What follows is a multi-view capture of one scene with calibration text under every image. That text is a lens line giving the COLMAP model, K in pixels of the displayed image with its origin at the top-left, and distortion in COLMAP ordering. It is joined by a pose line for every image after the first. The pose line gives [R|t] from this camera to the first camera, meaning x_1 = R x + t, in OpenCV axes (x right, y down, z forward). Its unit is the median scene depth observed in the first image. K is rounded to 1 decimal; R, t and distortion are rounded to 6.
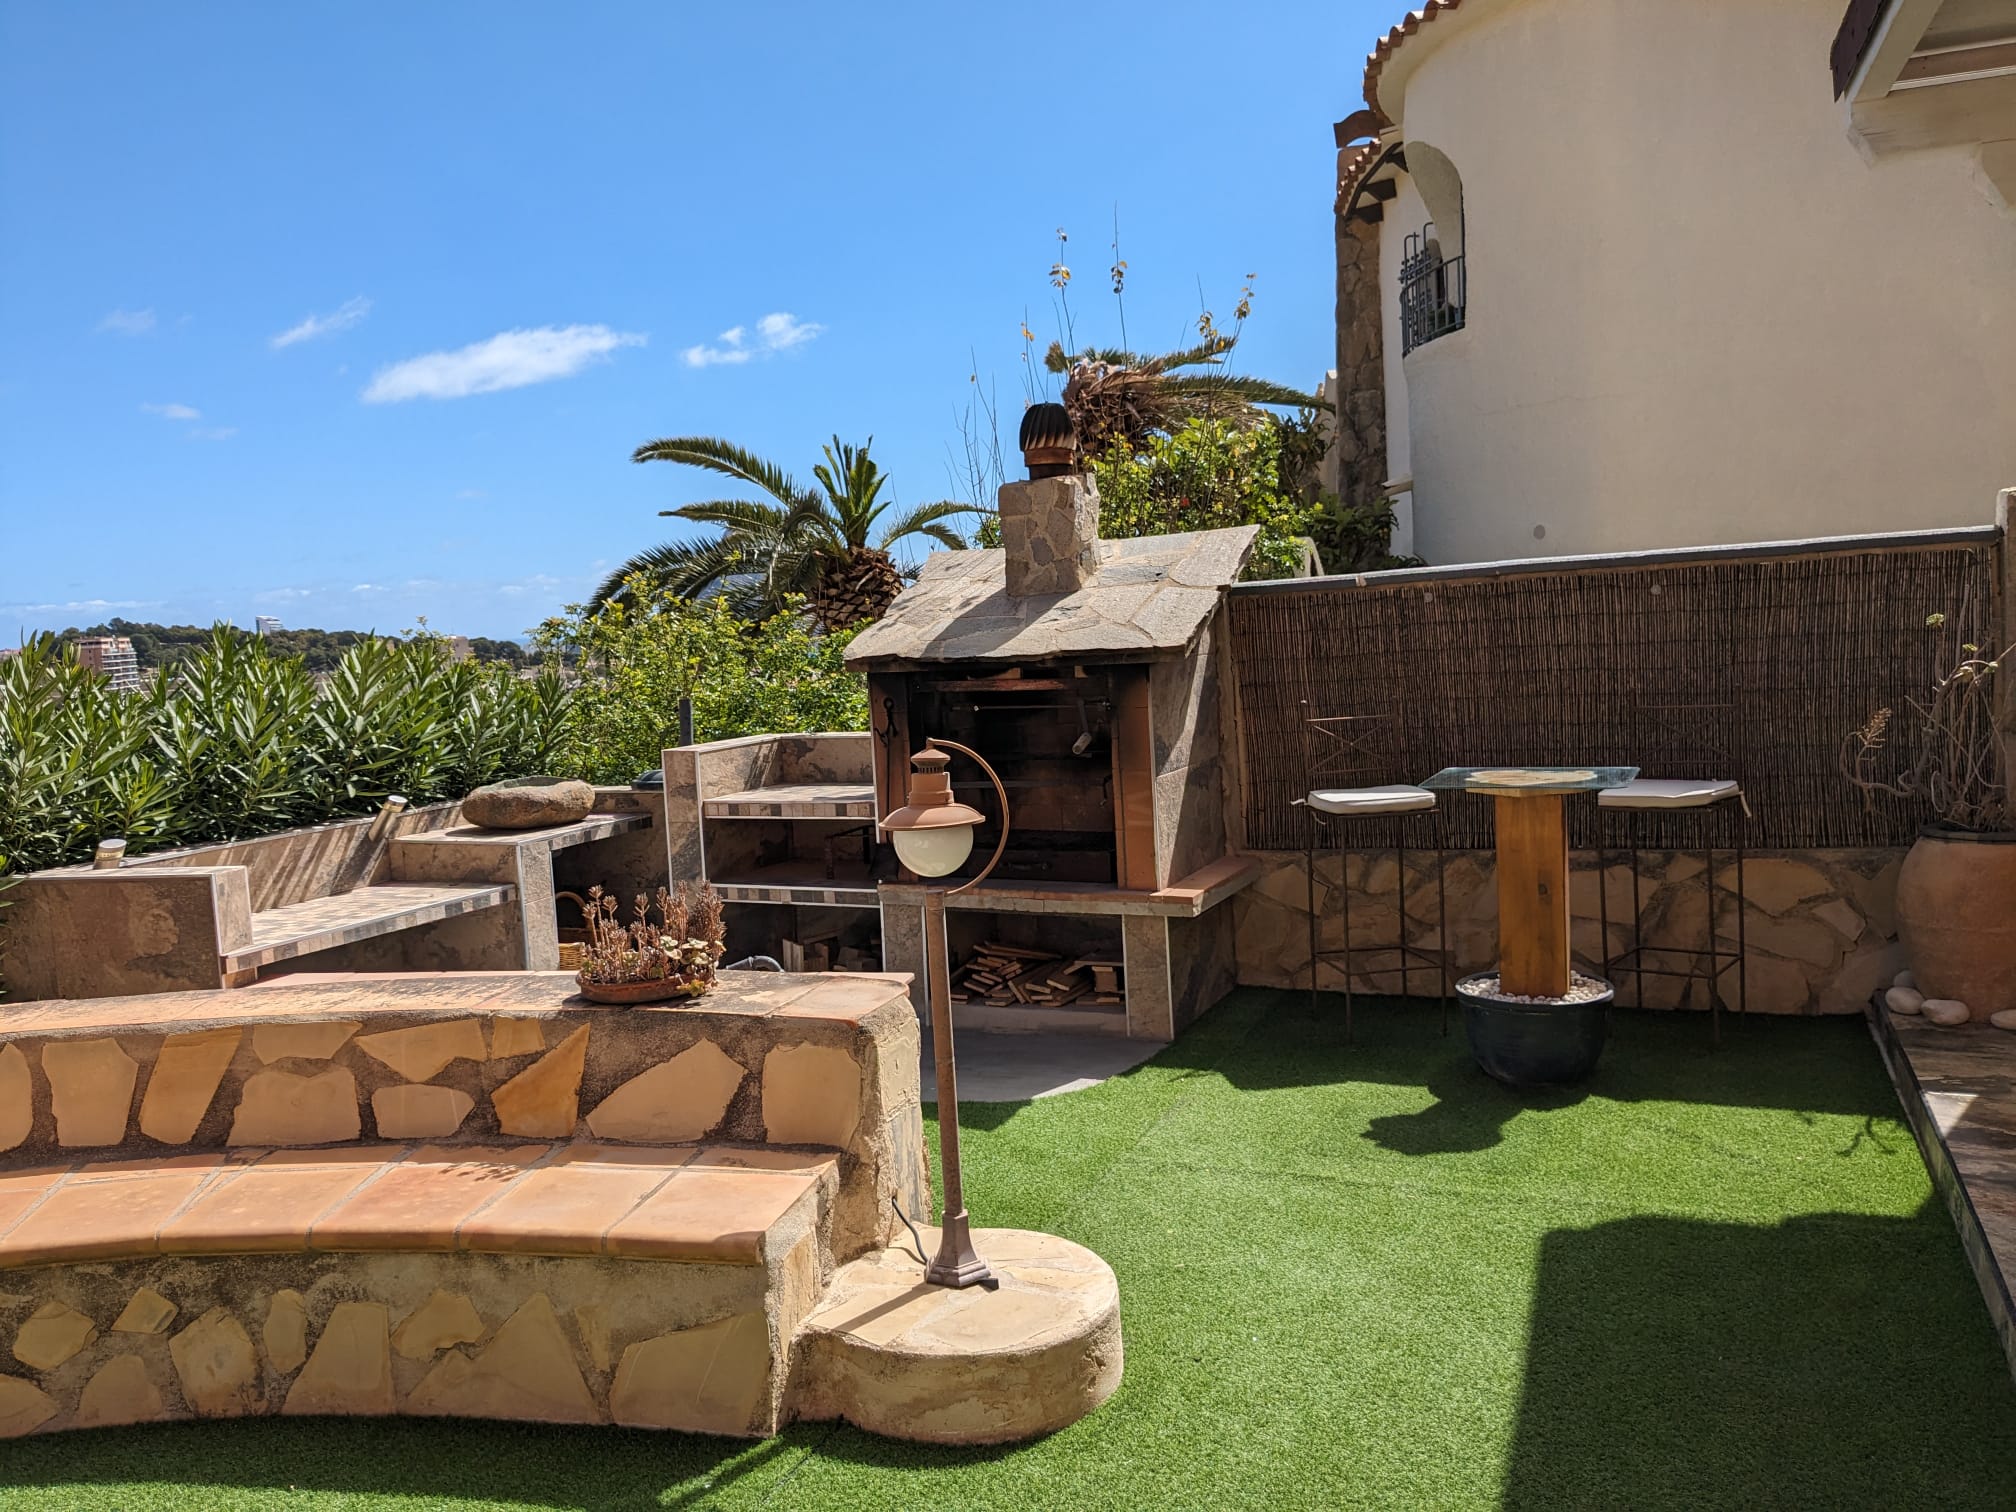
lens RADIAL K [[1594.3, 0, 1005.8], [0, 1594.3, 752.9], [0, 0, 1]] dist [0.027114, -0.038192]
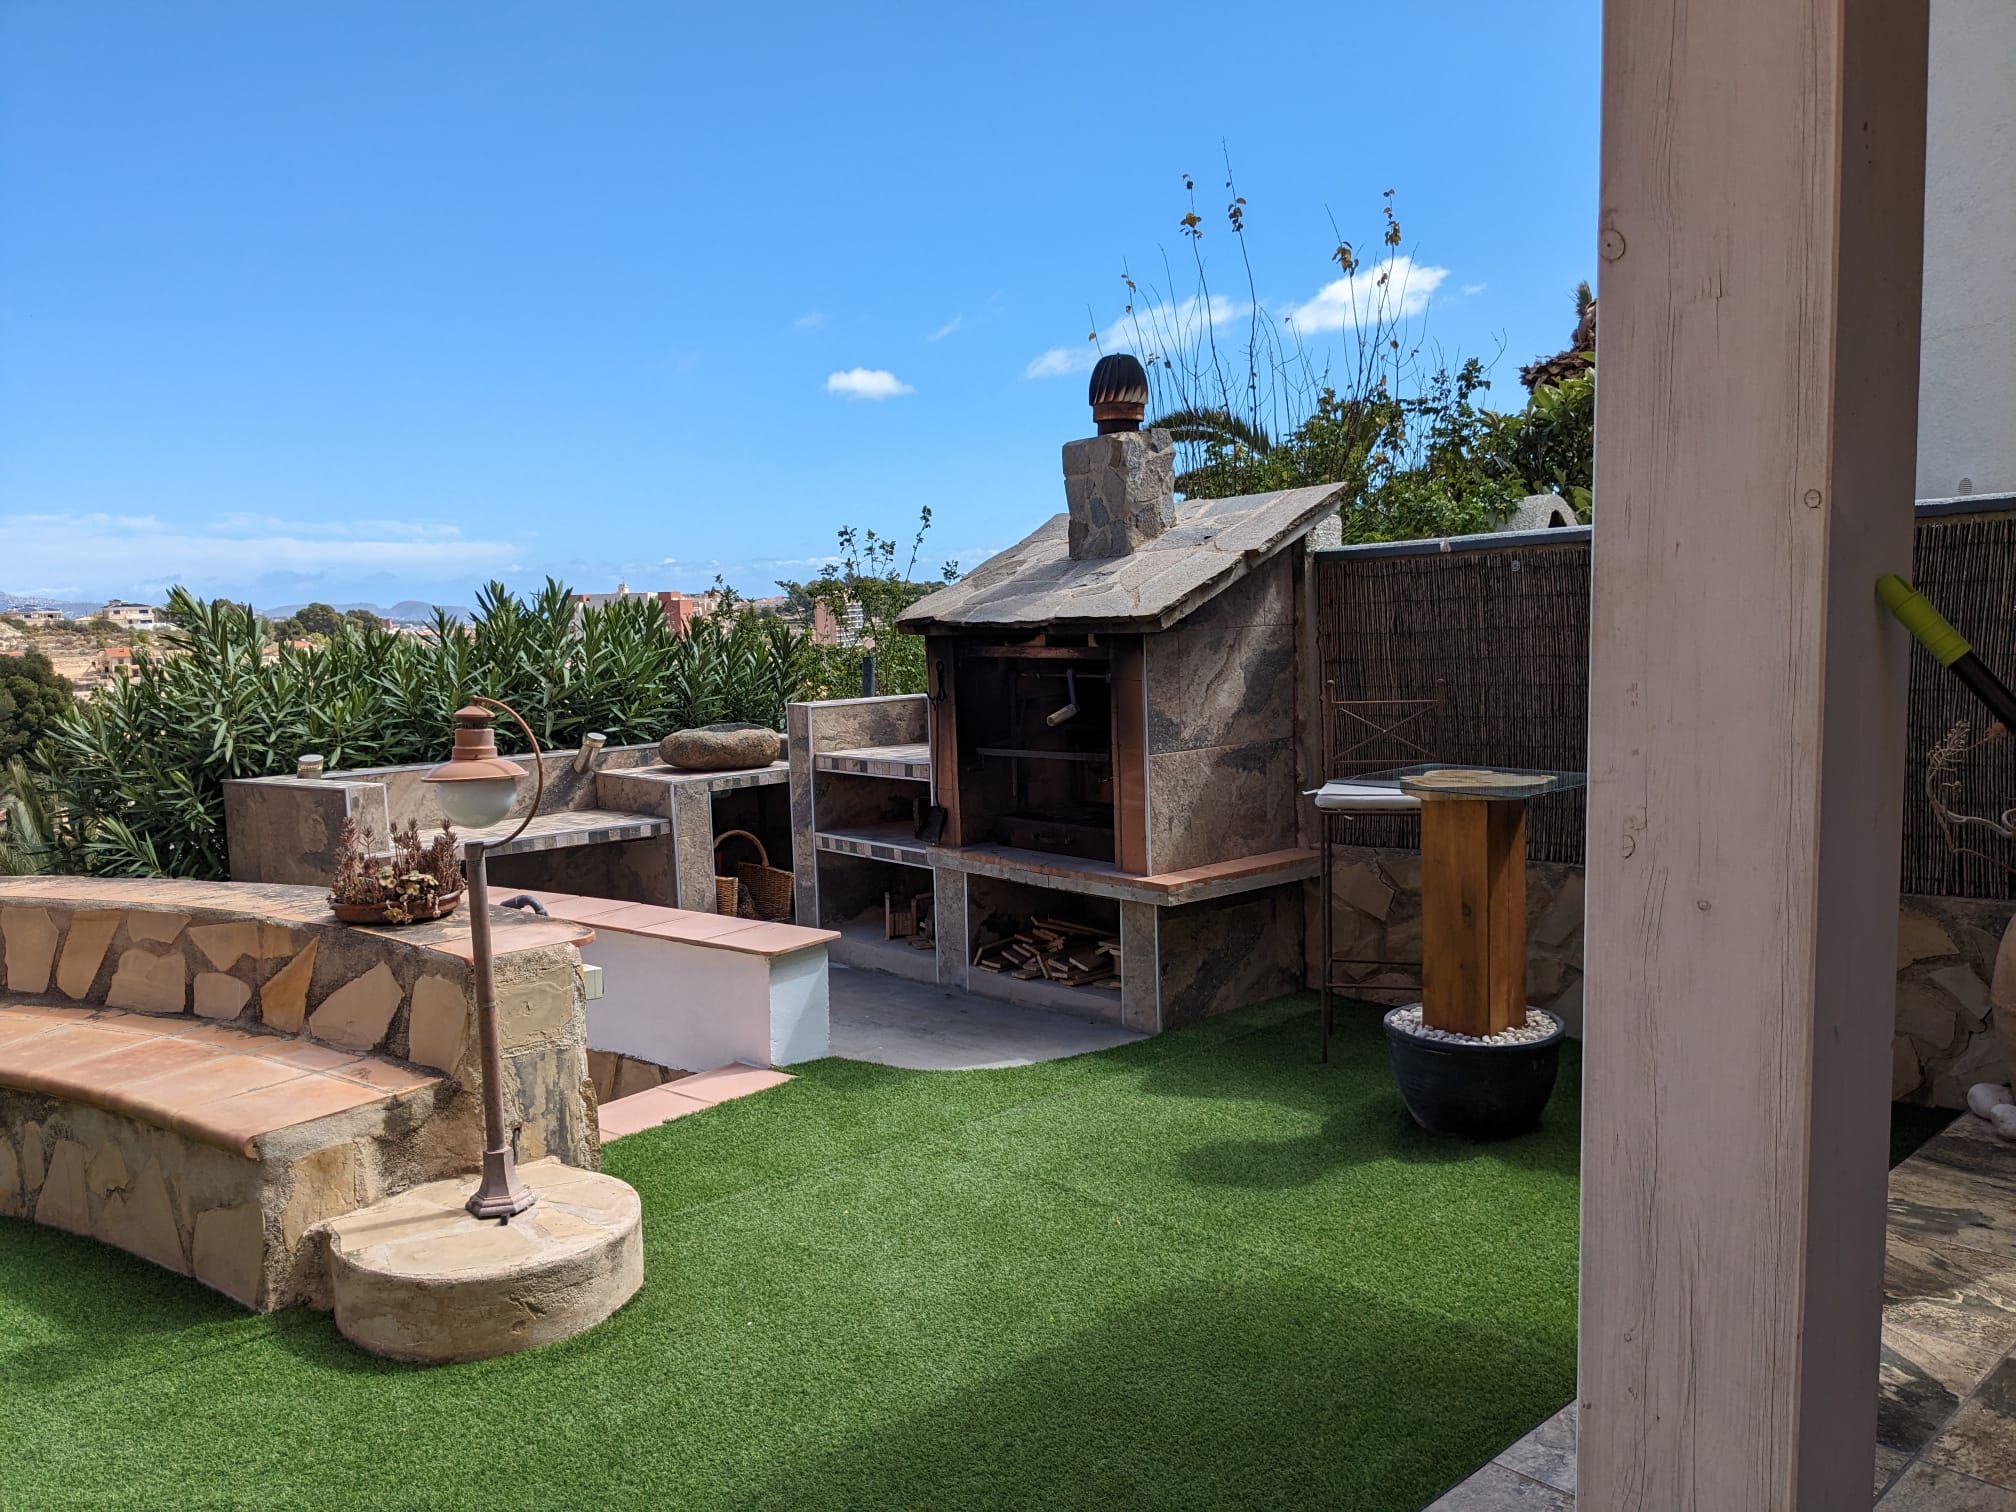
lens RADIAL K [[1594.3, 0, 986.0], [0, 1594.3, 800.5], [0, 0, 1]] dist [0.027114, -0.038192]
pose [[0.913836, 0.070862, -0.399852, 0.406338], [-0.049174, 0.996721, 0.064256, -0.014631], [0.403095, -0.039057, 0.914324, 0.107172]]
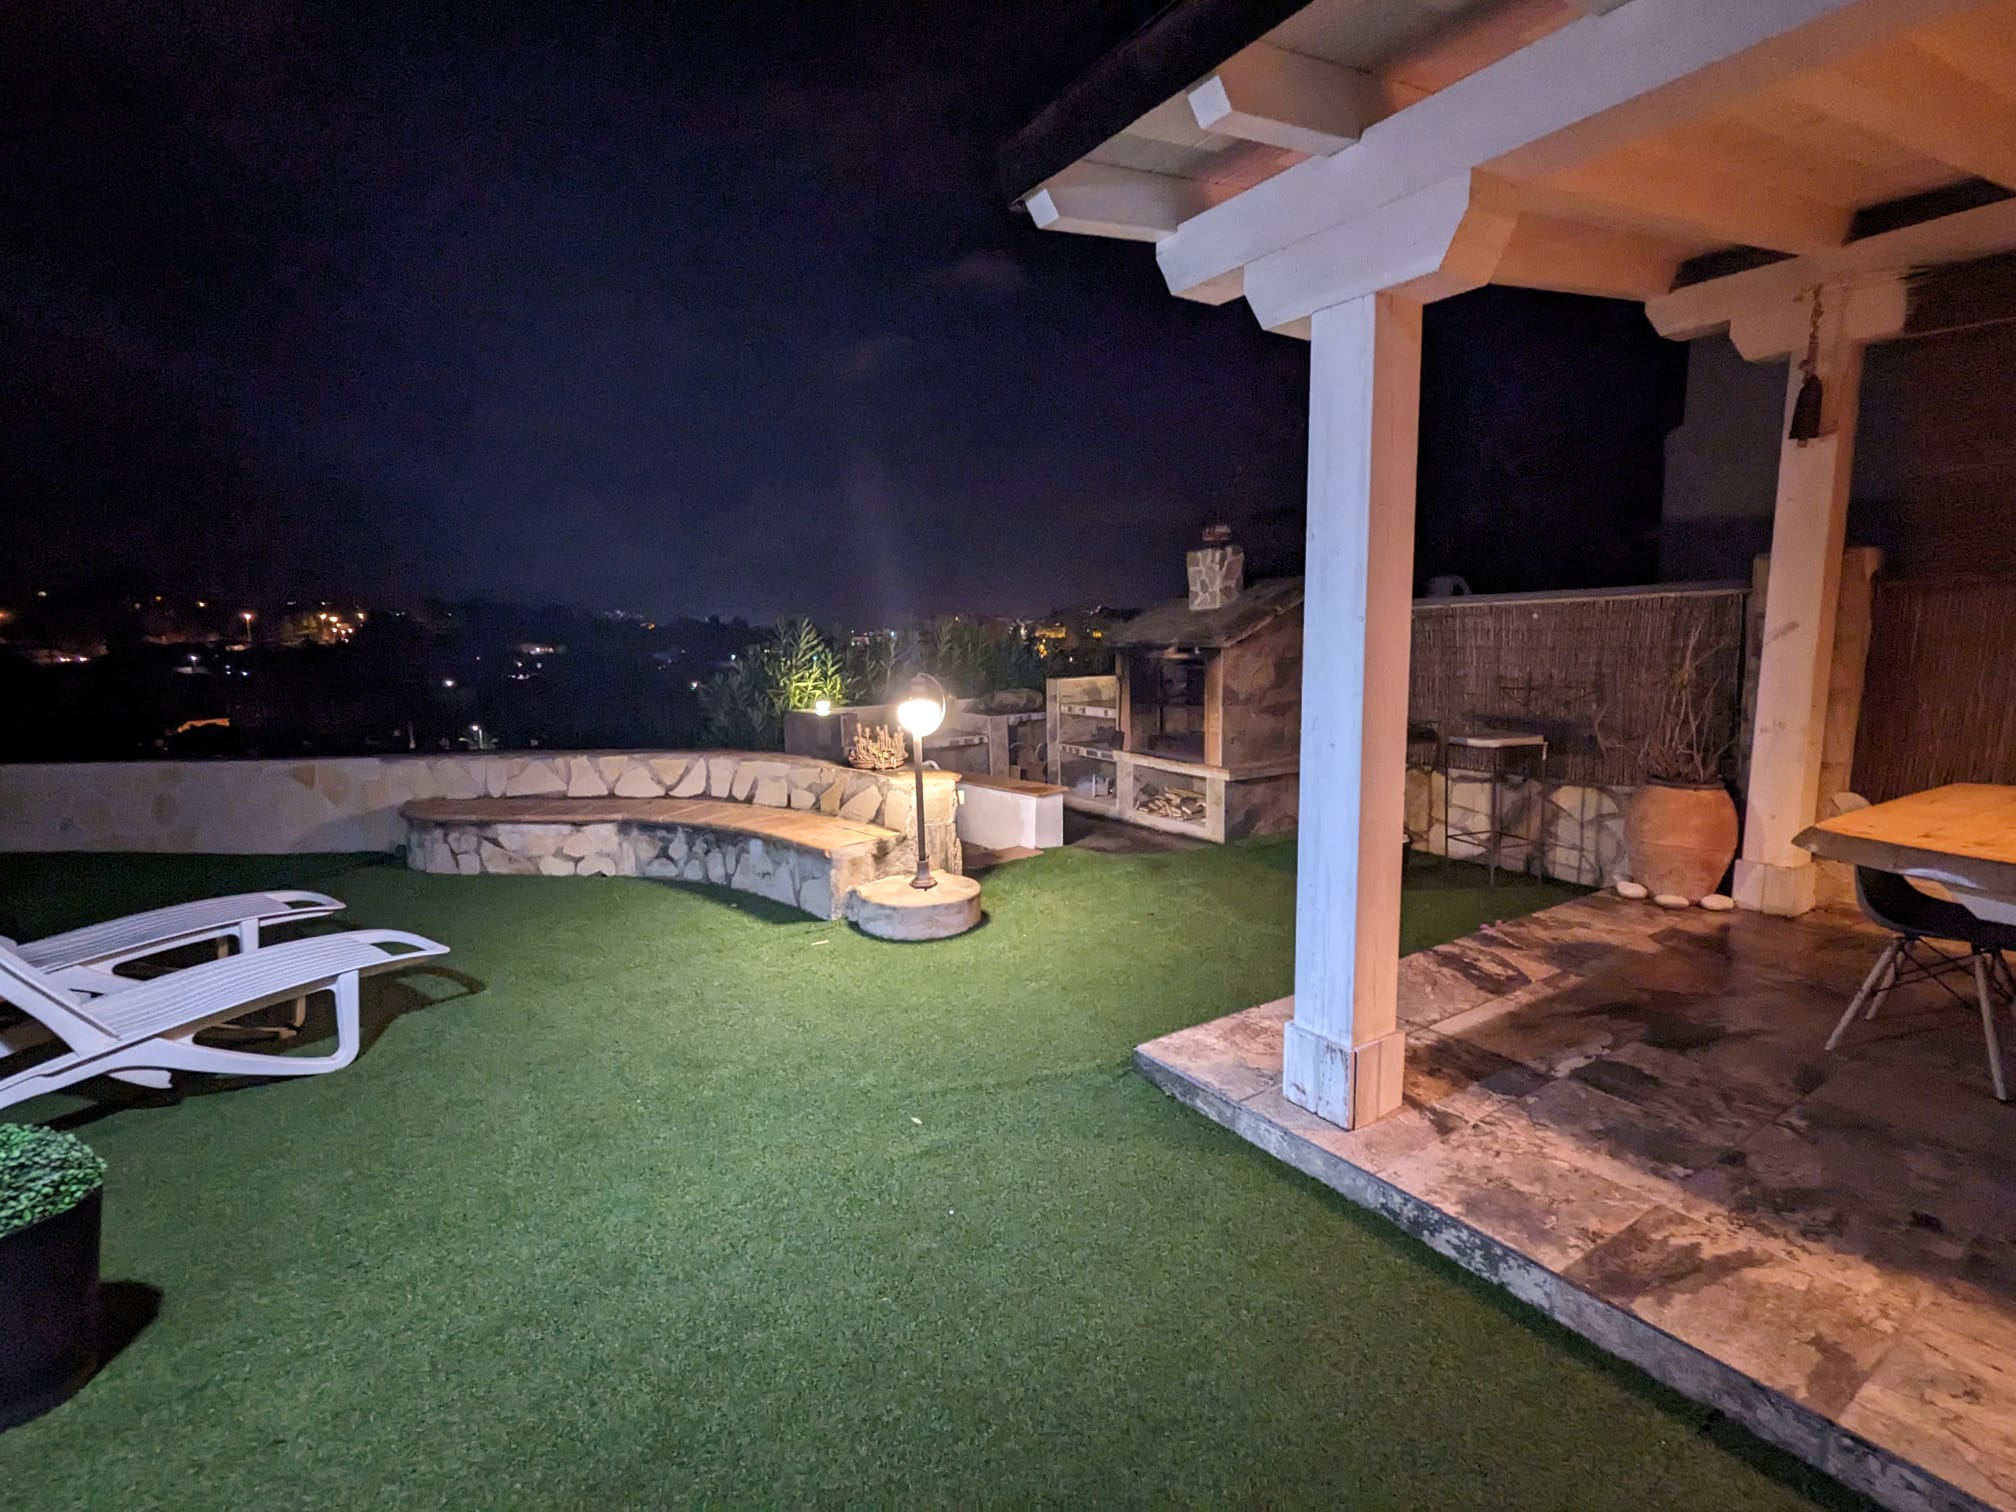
lens RADIAL K [[954.1, 0, 1009.5], [0, 954.1, 753.2], [0, 0, 1]] dist [-0.004509, 0.001576]
pose [[0.835696, 0.103361, -0.539377, 0.535309], [-0.066157, 0.993924, 0.087964, -0.014271], [0.545192, -0.037827, 0.837457, -0.110160]]
